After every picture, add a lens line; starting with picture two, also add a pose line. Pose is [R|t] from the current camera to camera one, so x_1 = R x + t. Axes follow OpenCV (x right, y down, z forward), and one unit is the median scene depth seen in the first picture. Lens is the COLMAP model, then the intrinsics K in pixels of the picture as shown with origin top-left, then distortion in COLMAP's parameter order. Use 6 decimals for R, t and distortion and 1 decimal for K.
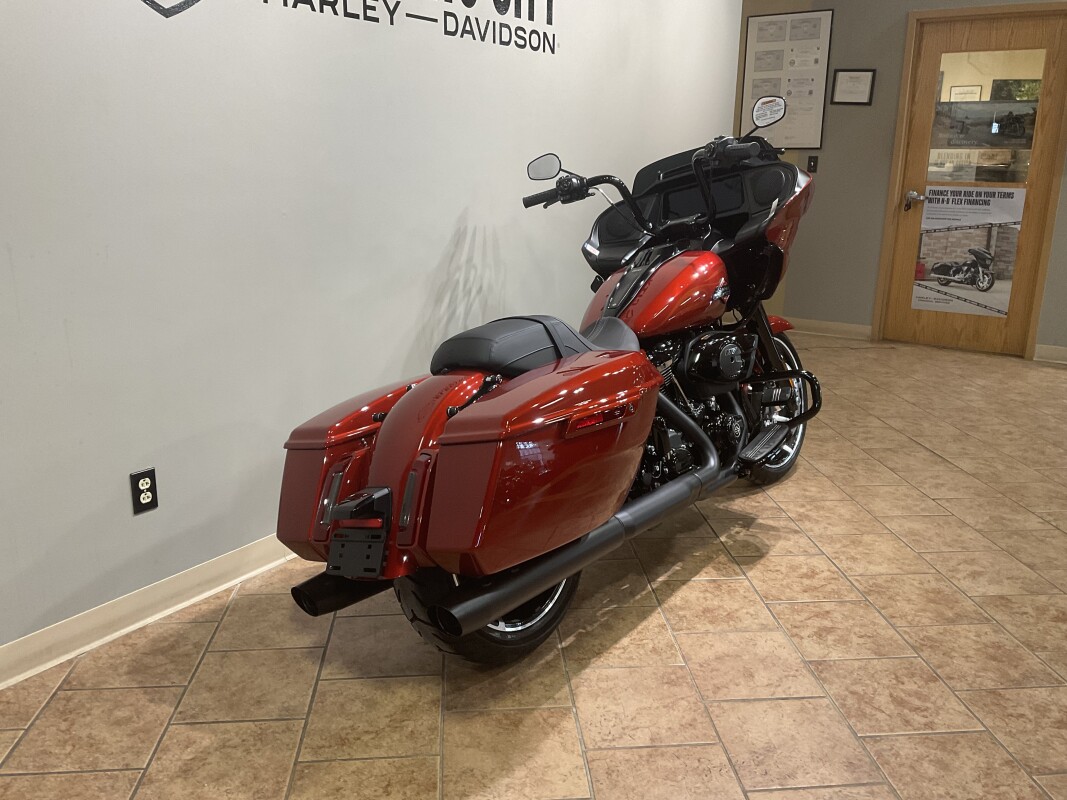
lens RADIAL K [[873.8, 0, 538.1], [0, 873.8, 385.3], [0, 0, 1]] dist [0.059452, -0.110857]
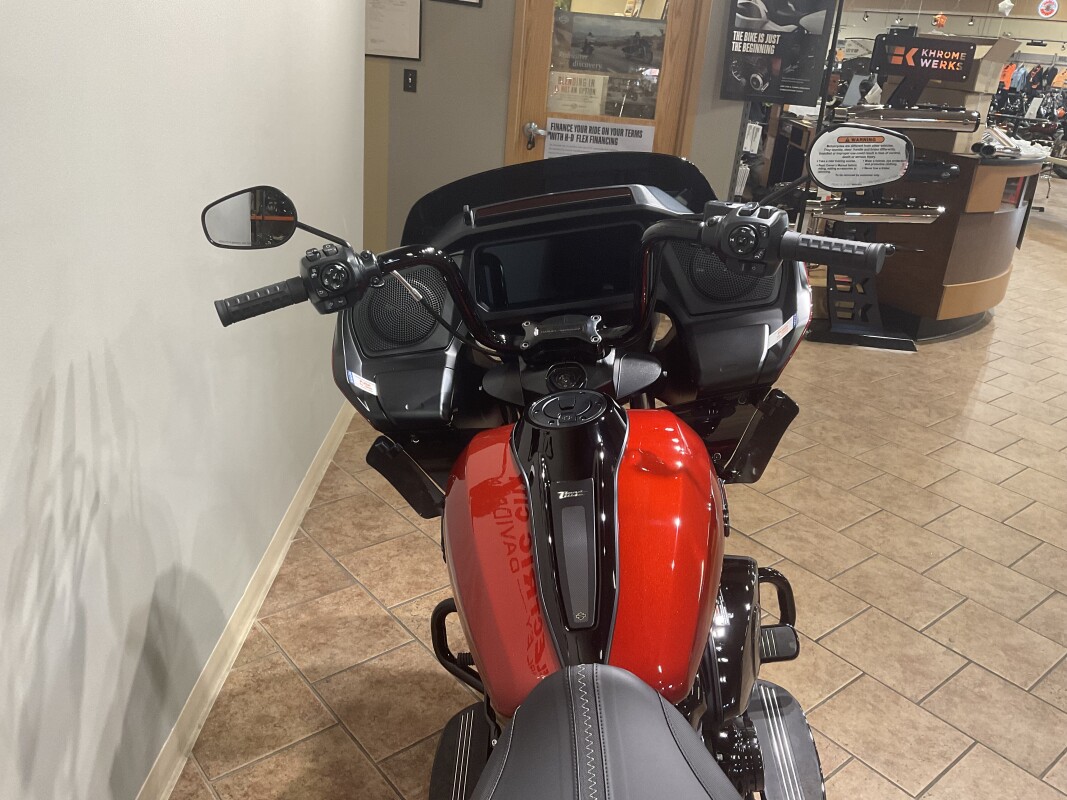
lens RADIAL K [[879.7, 0, 533.5], [0, 879.7, 400.0], [0, 0, 1]] dist [0.070574, -0.120406]
pose [[0.824241, -0.159851, 0.543207, -0.123853], [0.069909, 0.980714, 0.182519, -0.233290], [-0.561907, -0.112465, 0.819520, 0.583030]]
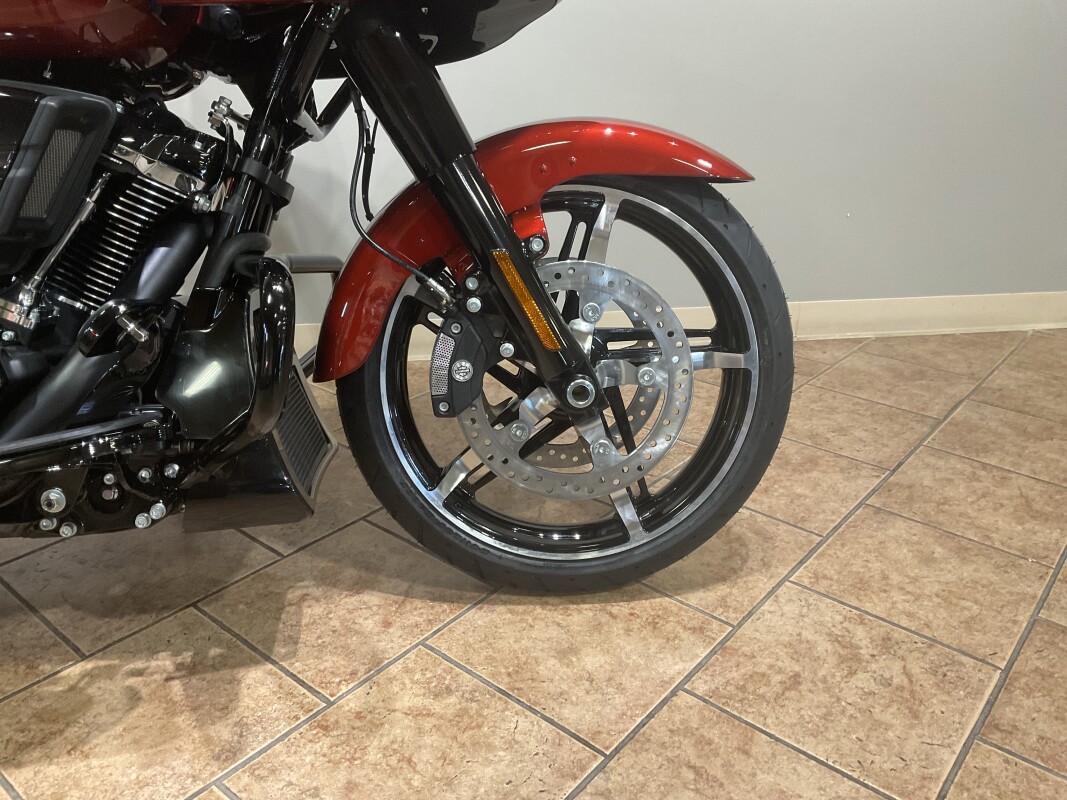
lens RADIAL K [[879.7, 0, 533.5], [0, 879.7, 400.0], [0, 0, 1]] dist [0.070574, -0.120406]
pose [[0.708644, 0.269210, -0.652189, 0.526838], [-0.177859, 0.962655, 0.204109, -0.045044], [0.682781, -0.028643, 0.730061, 0.799010]]
